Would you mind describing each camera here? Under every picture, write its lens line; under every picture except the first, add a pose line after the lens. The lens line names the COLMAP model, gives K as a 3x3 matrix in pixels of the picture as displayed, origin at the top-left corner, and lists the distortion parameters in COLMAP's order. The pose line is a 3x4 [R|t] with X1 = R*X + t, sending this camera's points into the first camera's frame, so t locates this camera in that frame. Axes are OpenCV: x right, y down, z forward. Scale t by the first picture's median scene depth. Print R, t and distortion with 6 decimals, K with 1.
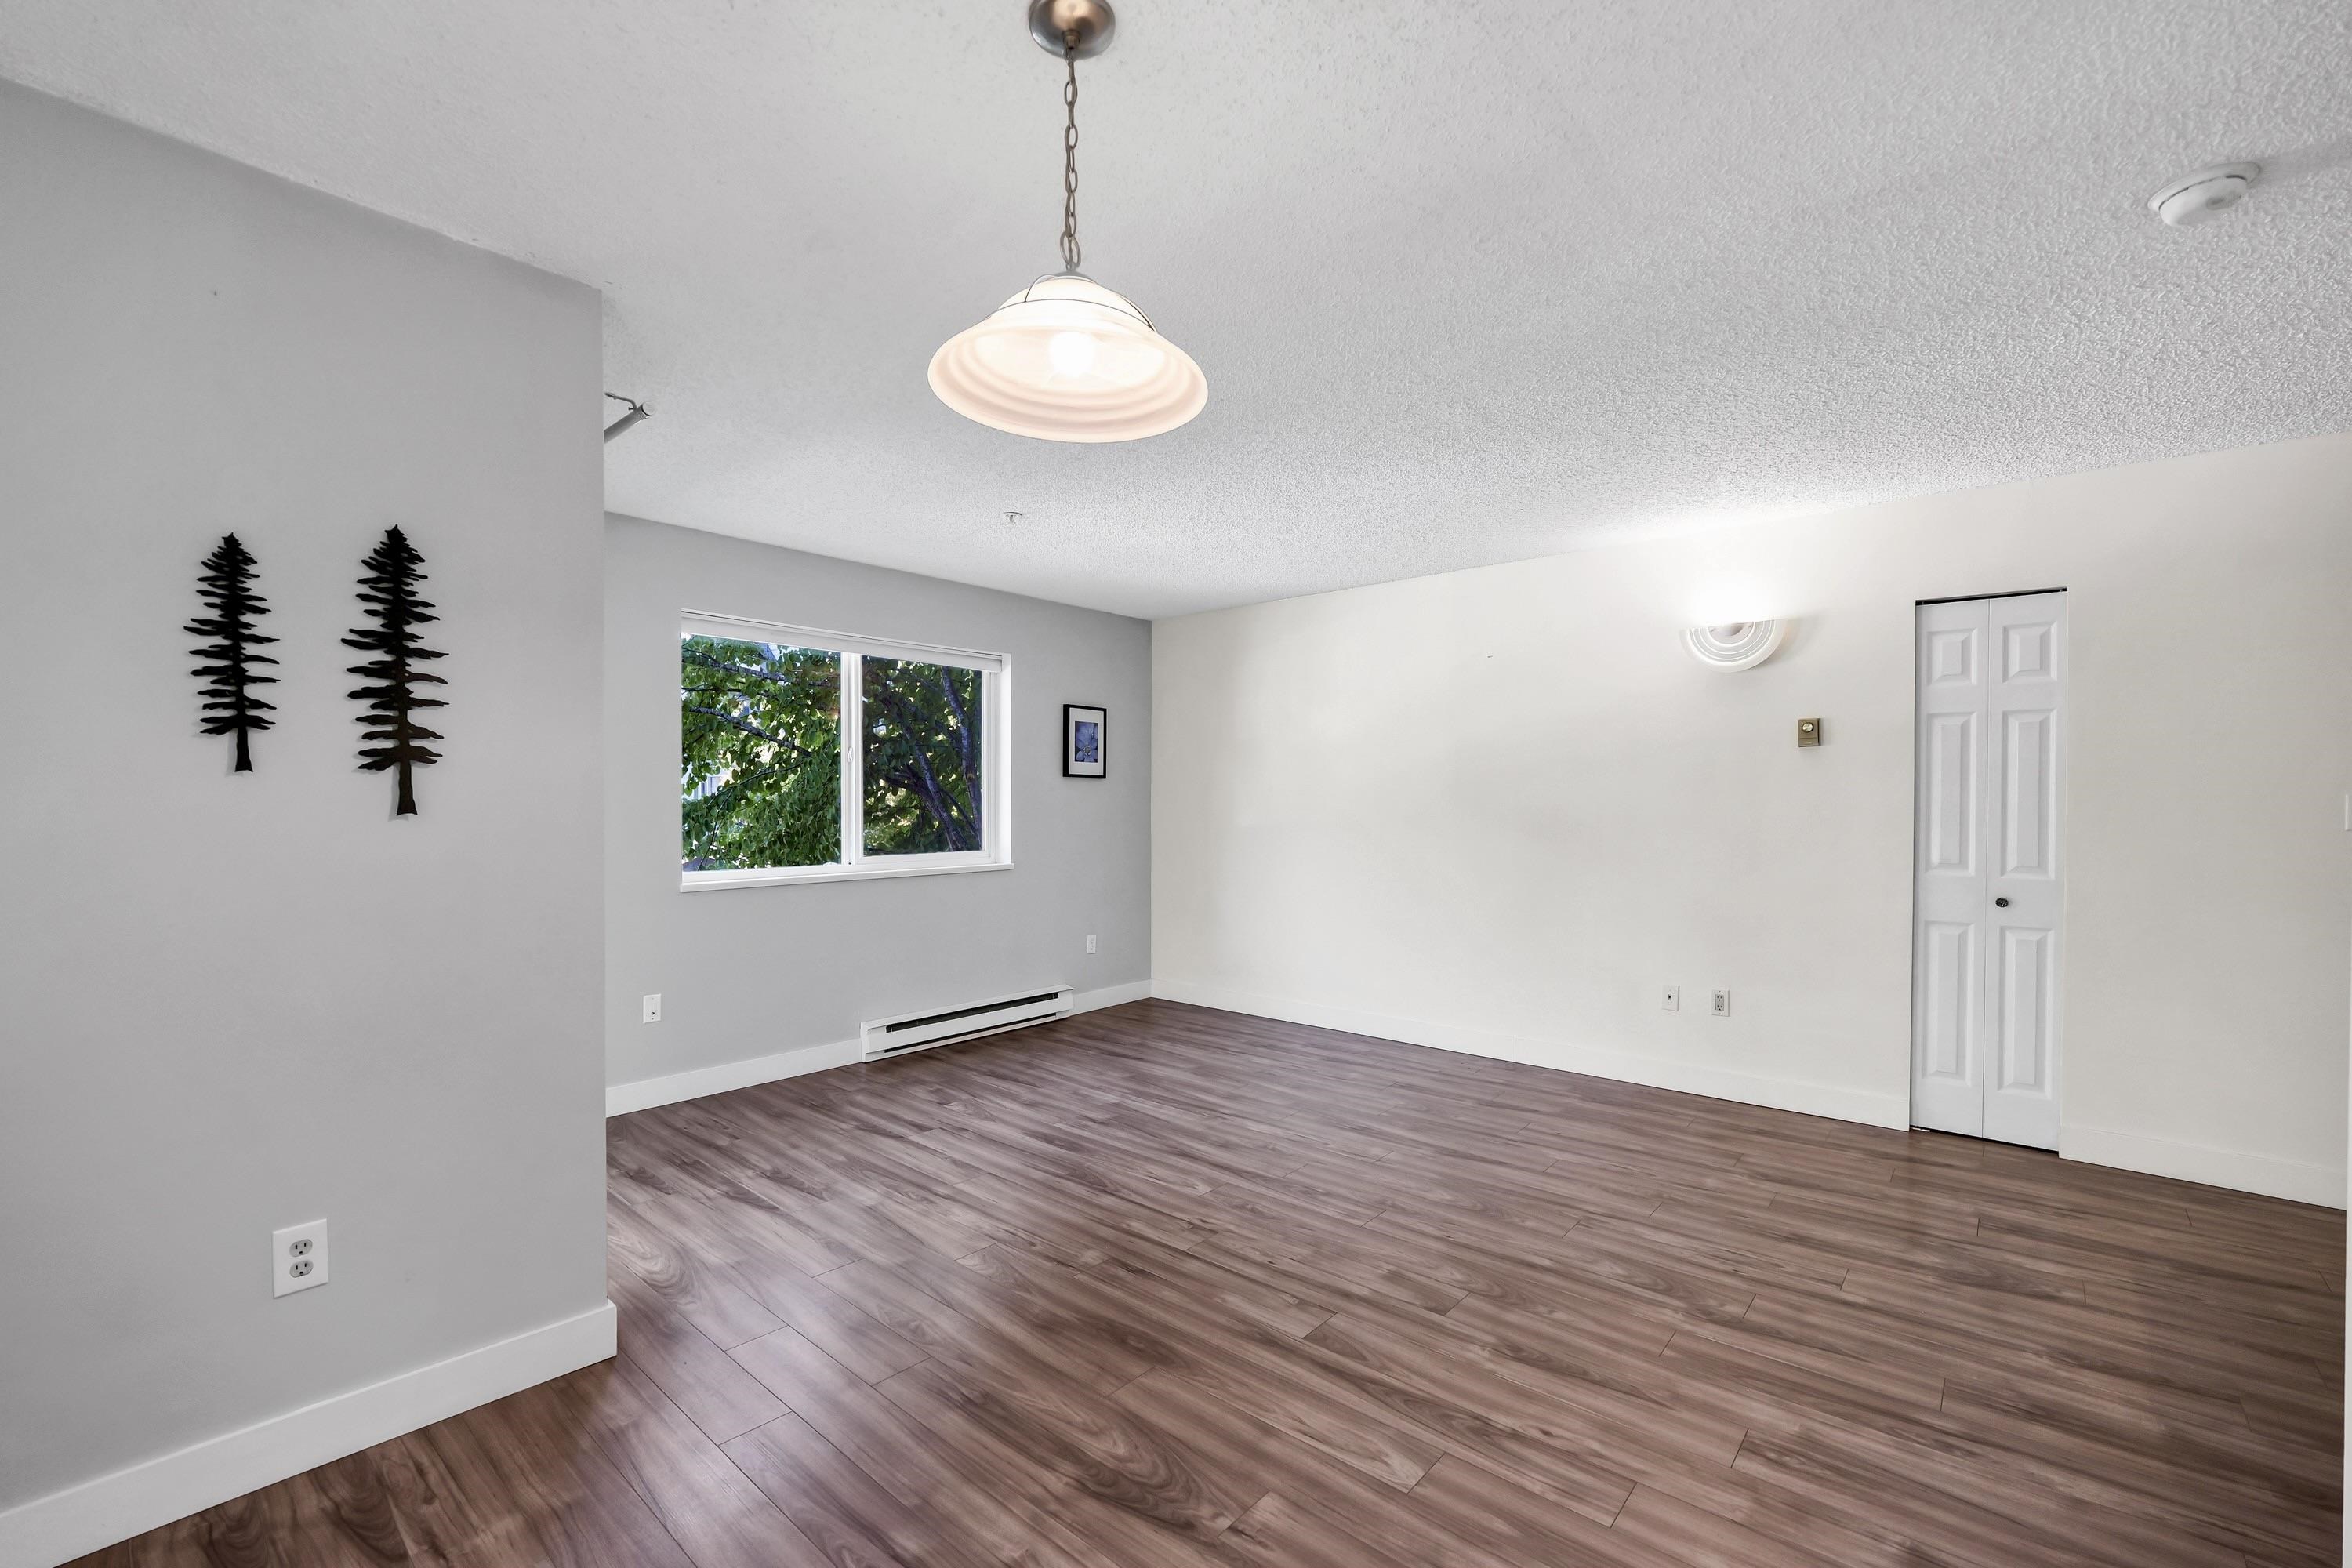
lens RADIAL K [[982.6, 0, 1163.9], [0, 982.6, 796.1], [0, 0, 1]] dist [-0.008850, -0.000189]
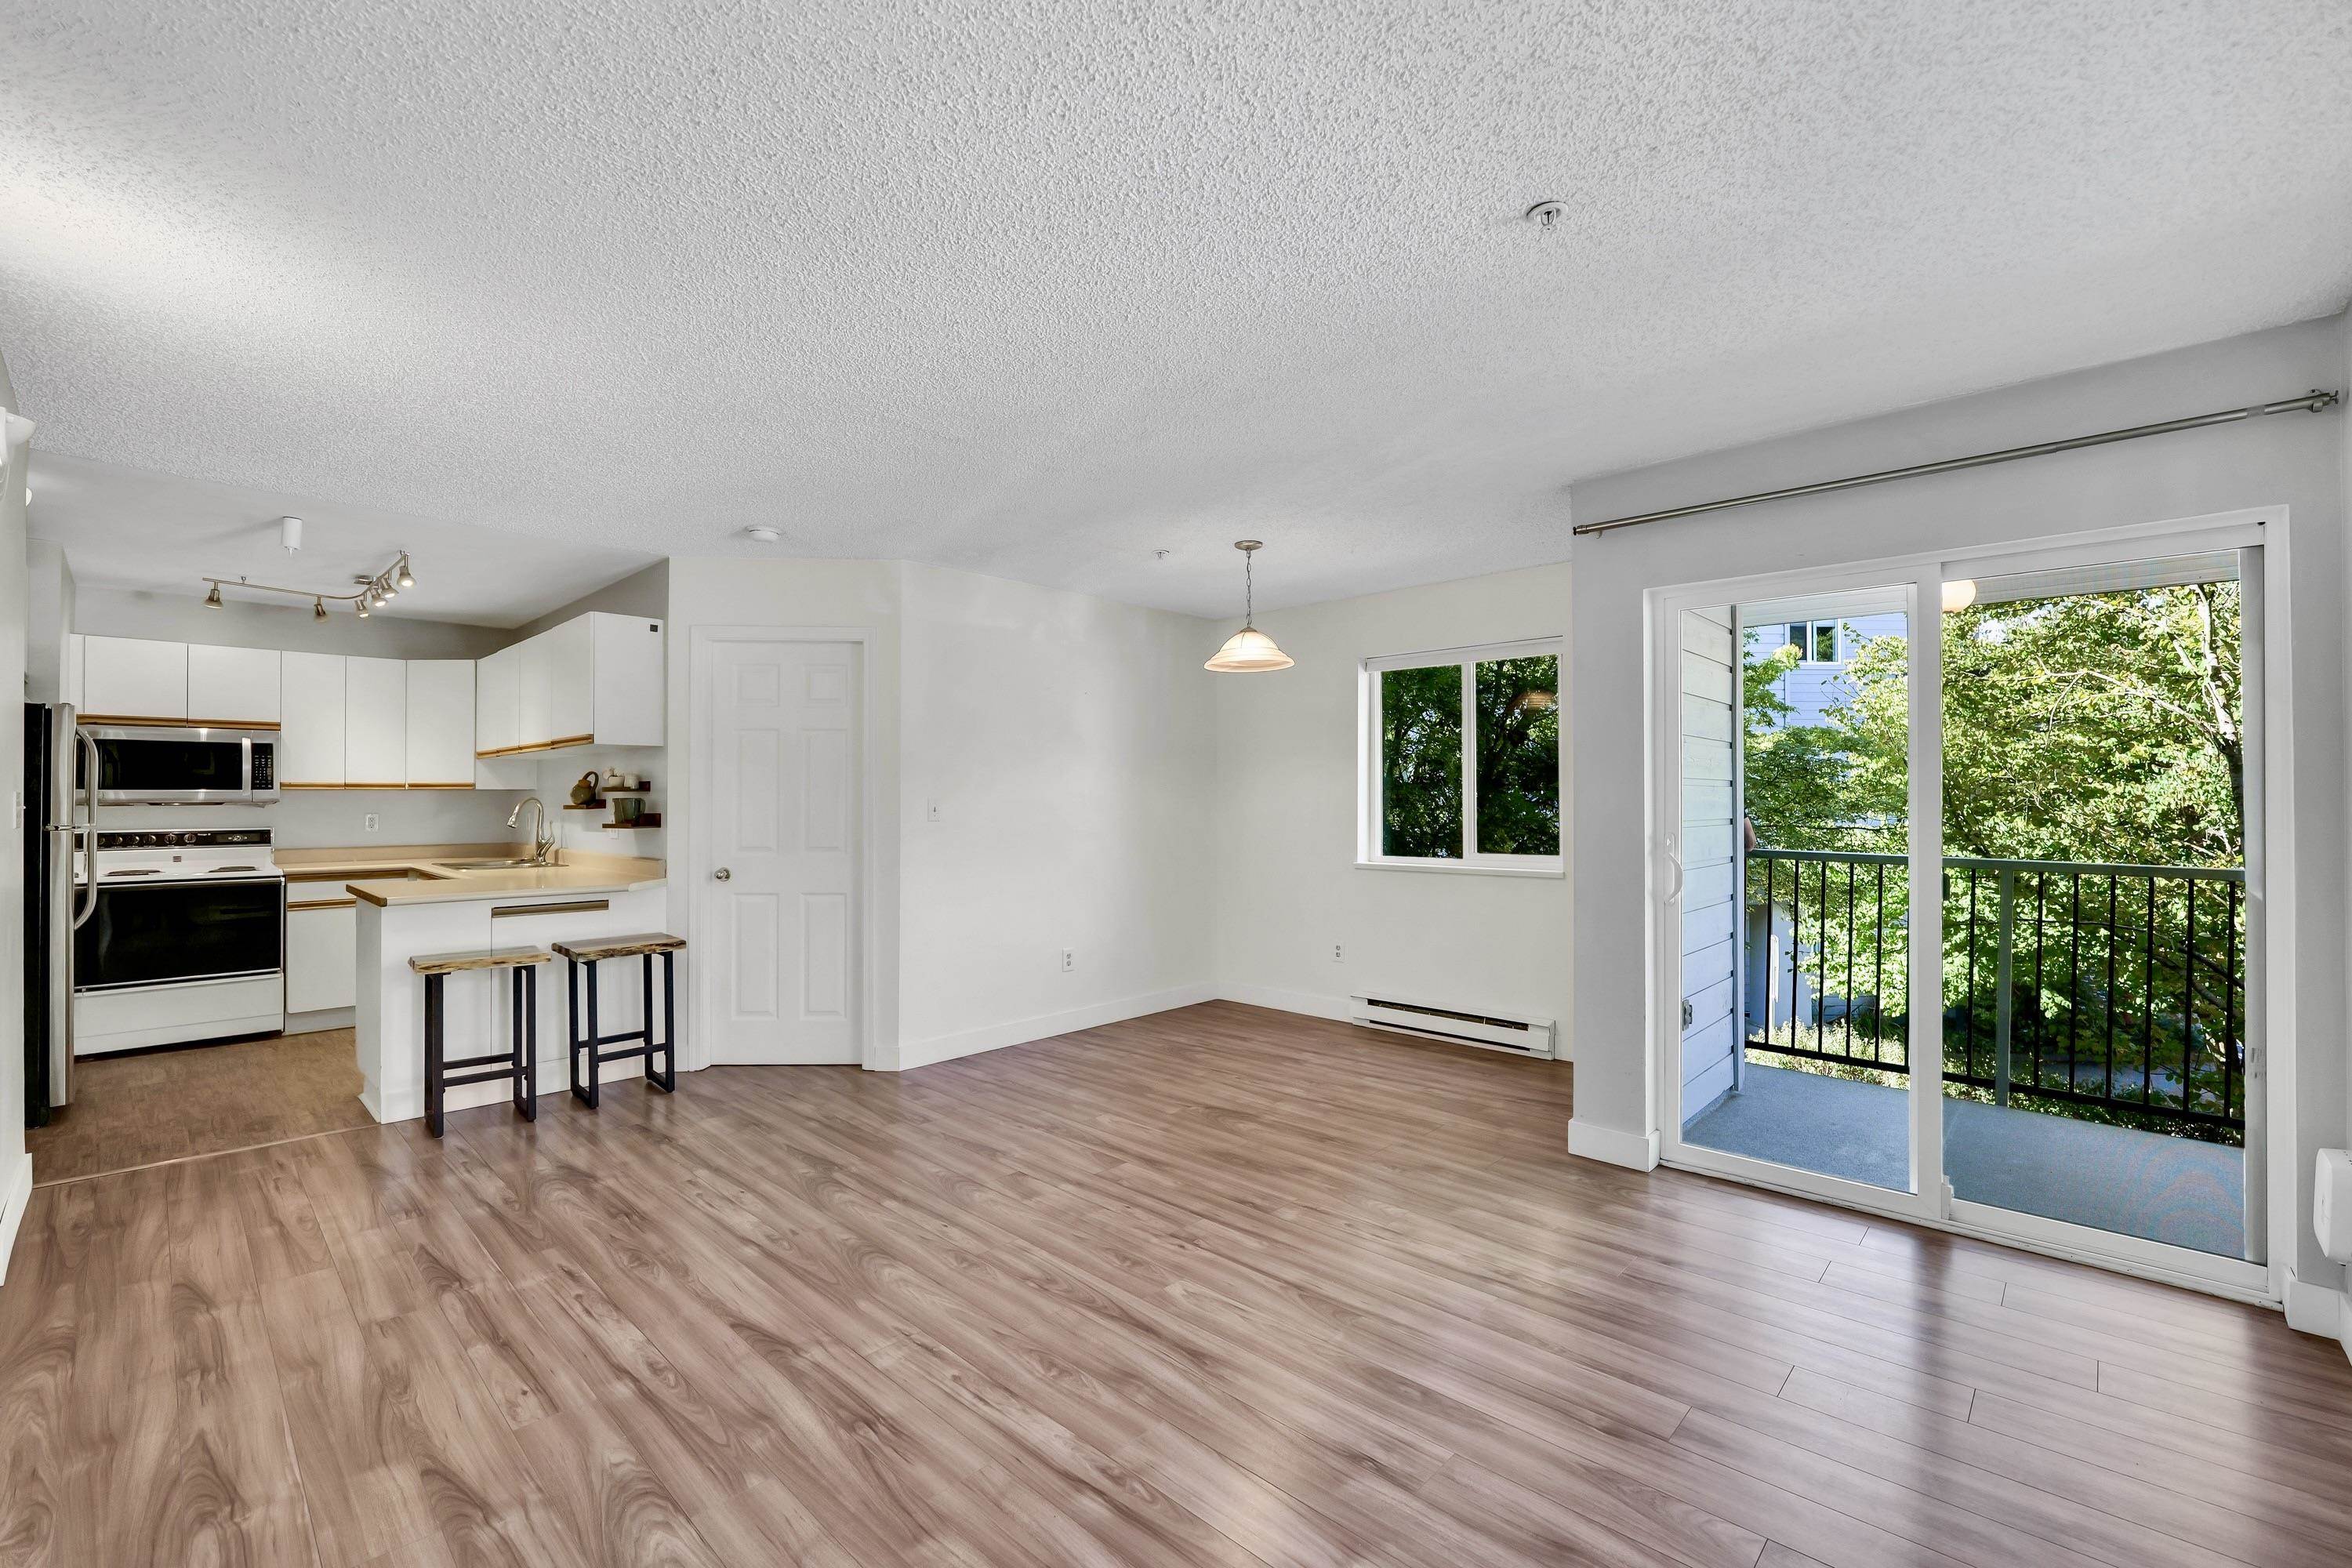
lens RADIAL K [[982.6, 0, 1163.9], [0, 982.6, 796.1], [0, 0, 1]] dist [-0.008850, -0.000189]
pose [[-0.999062, -0.001411, 0.043274, 0.016056], [-0.001601, 0.999989, -0.004344, 0.004270], [-0.043268, -0.004409, -0.999054, 1.793740]]
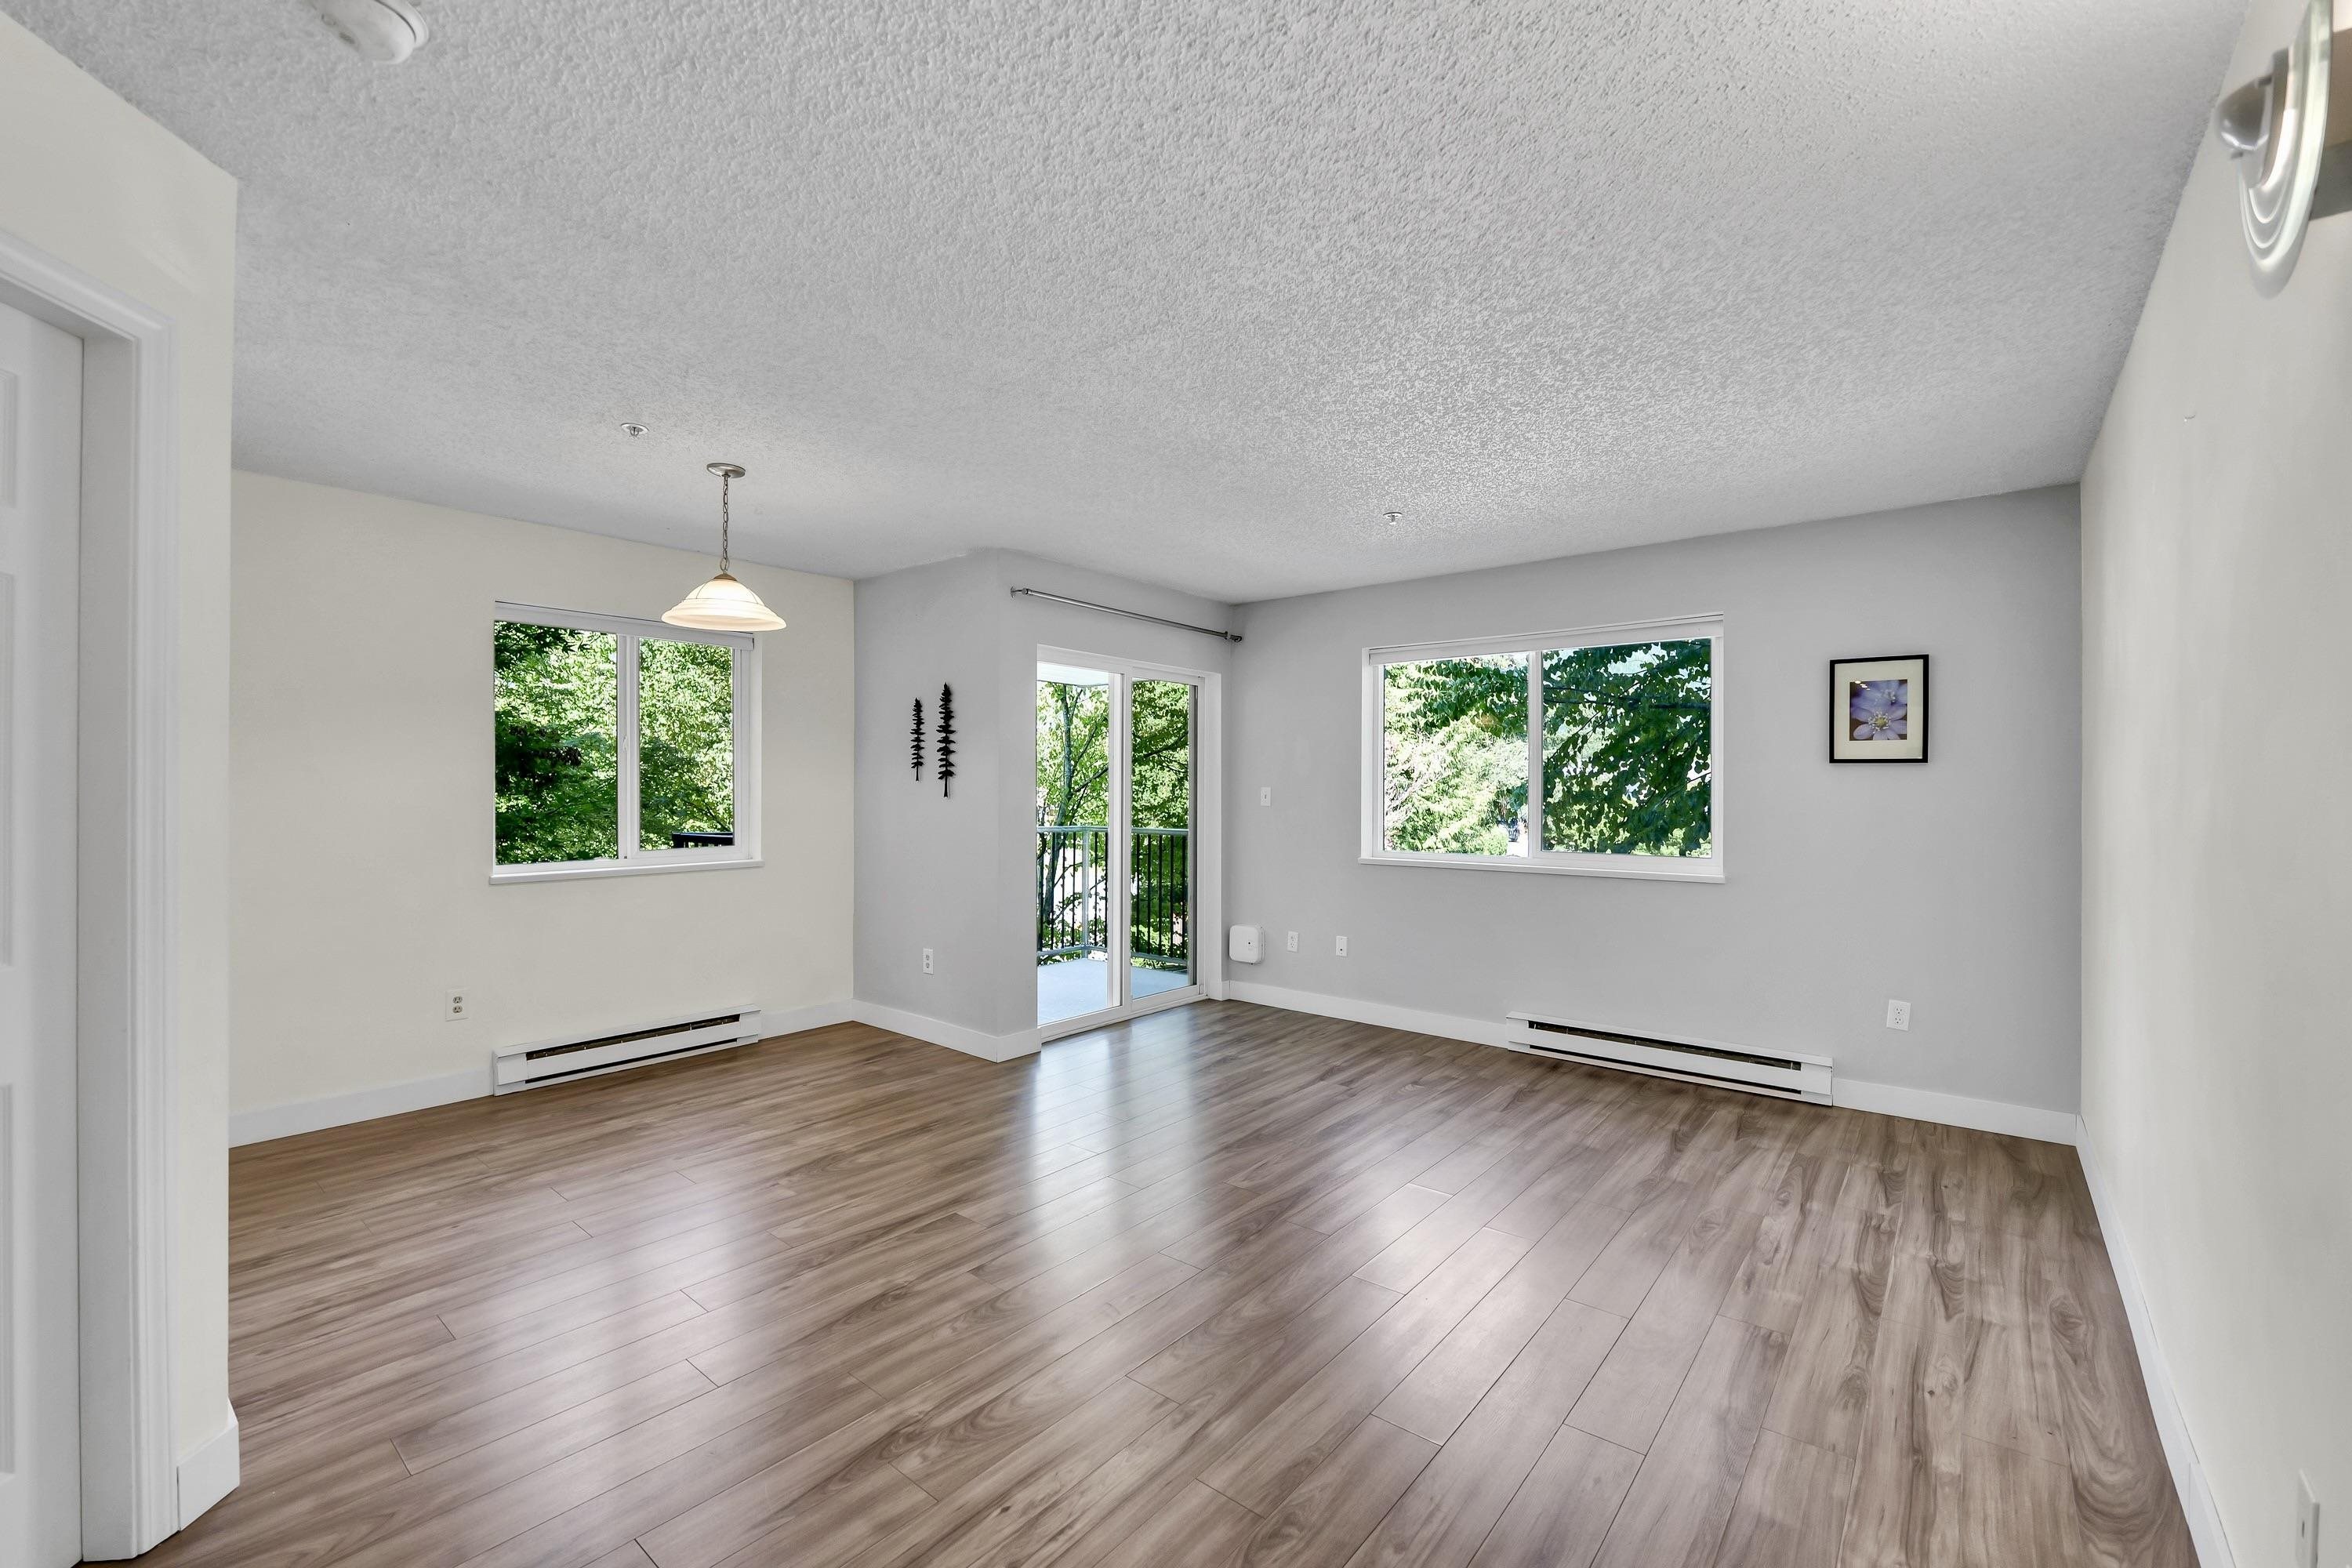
lens RADIAL K [[966.6, 0, 1170.8], [0, 966.6, 790.9], [0, 0, 1]] dist [-0.013552, -0.000214]
pose [[0.027475, -0.001164, -0.999622, 1.016892], [-0.001438, 0.999998, -0.001204, 0.002484], [0.999621, 0.001471, 0.027474, 0.900075]]
